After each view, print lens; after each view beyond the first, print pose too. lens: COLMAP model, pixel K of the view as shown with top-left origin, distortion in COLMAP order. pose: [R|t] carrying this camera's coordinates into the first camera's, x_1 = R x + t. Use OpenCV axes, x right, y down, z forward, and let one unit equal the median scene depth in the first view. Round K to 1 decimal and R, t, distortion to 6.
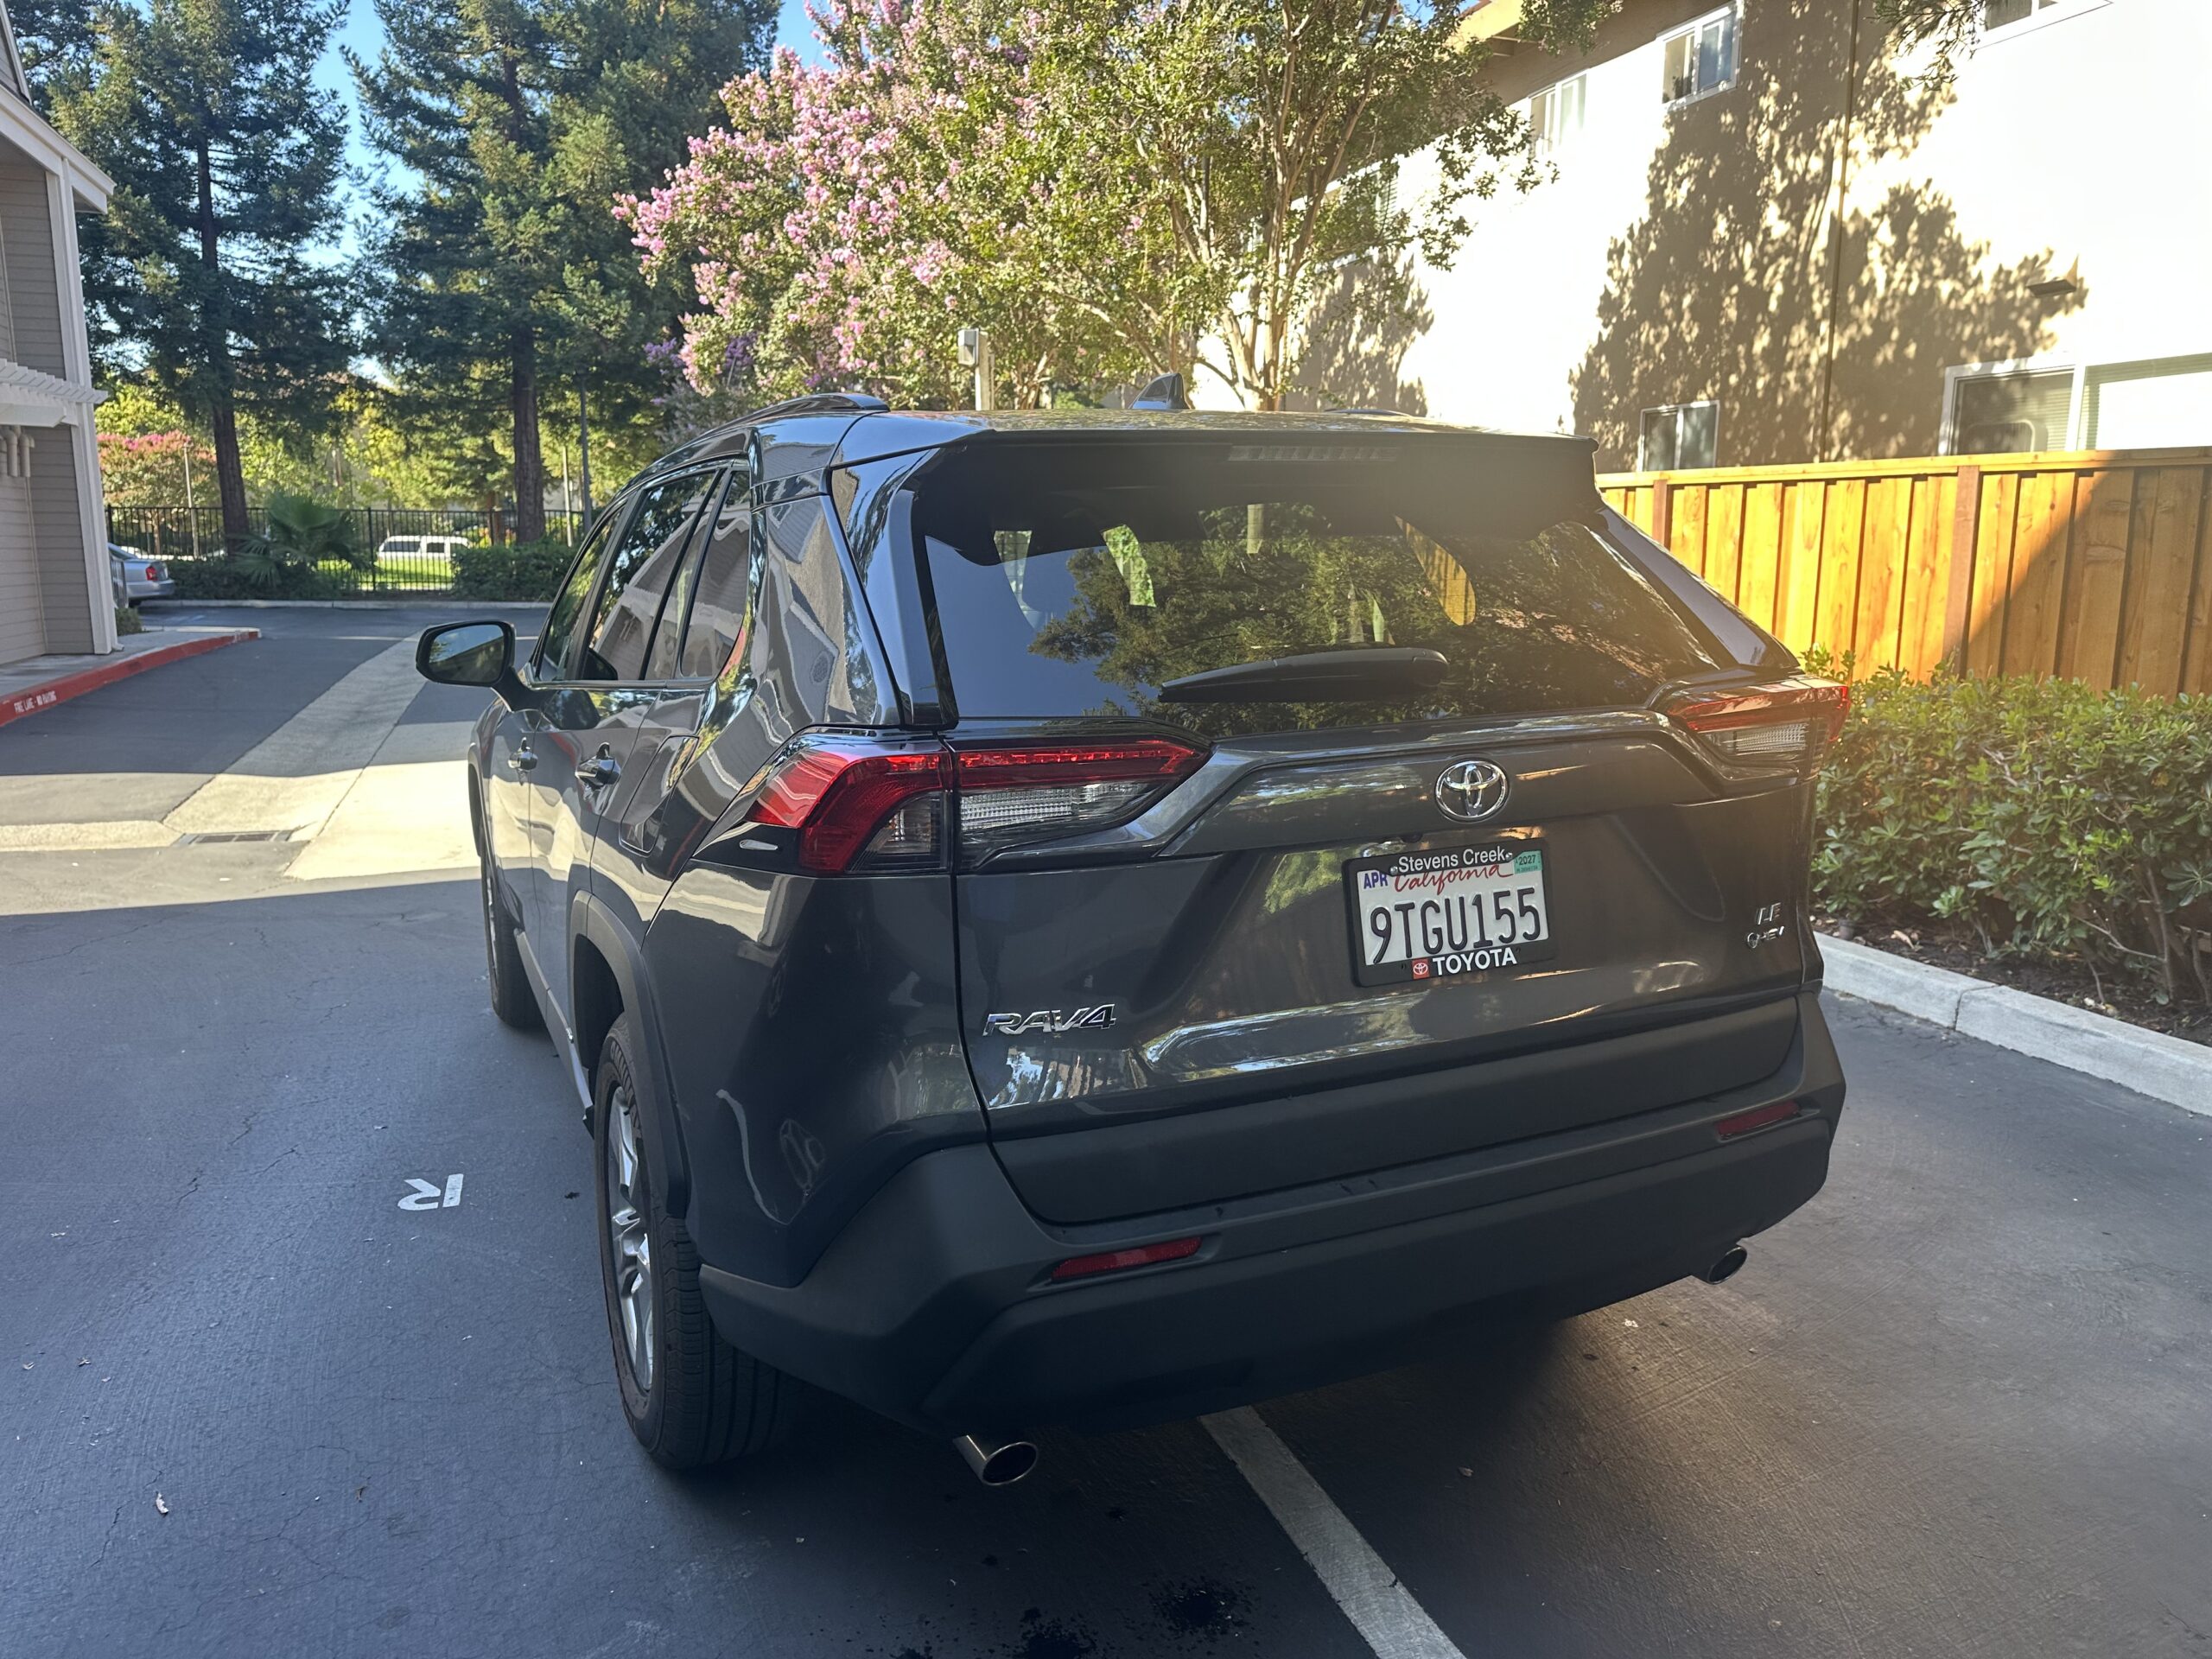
lens RADIAL K [[1563.0, 0, 1093.2], [0, 1563.0, 819.7], [0, 0, 1]] dist [0.042387, -0.049952]
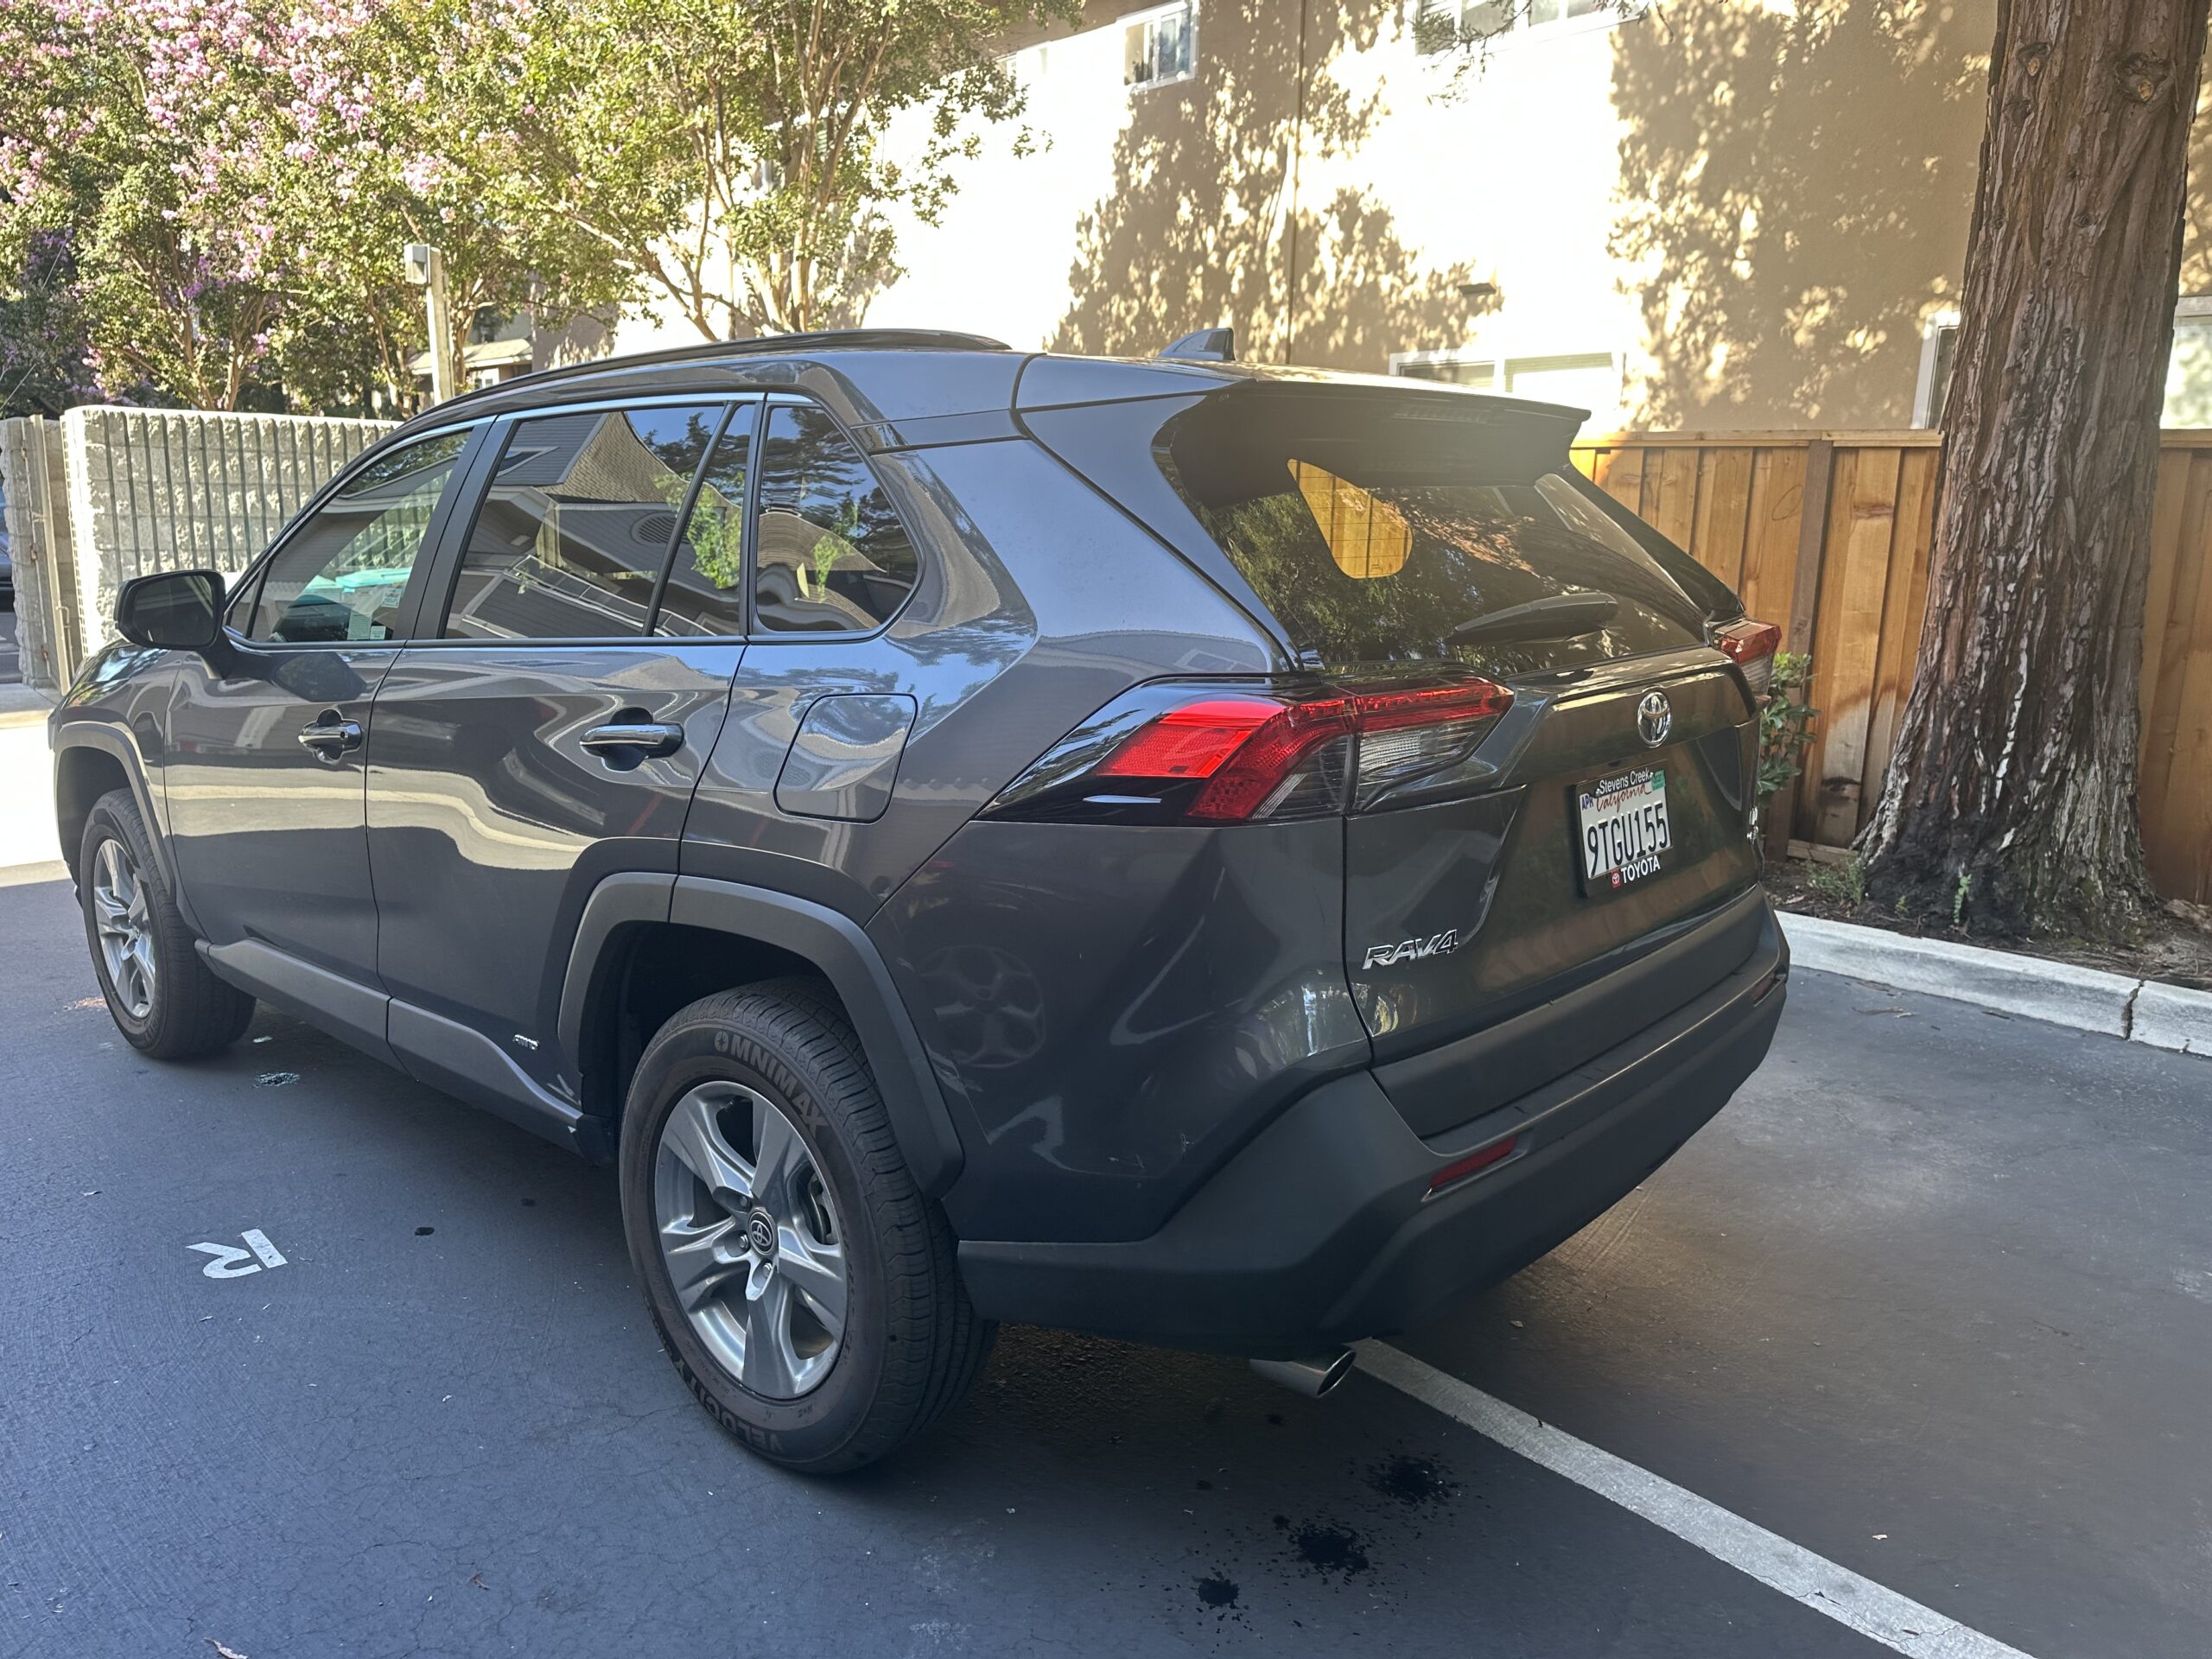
lens RADIAL K [[1563.0, 0, 1091.3], [0, 1563.0, 841.3], [0, 0, 1]] dist [0.042387, -0.049952]
pose [[0.922103, -0.063960, 0.381623, -0.108577], [0.048454, 0.997567, 0.050114, -0.001227], [-0.383900, -0.027719, 0.922959, 0.019199]]
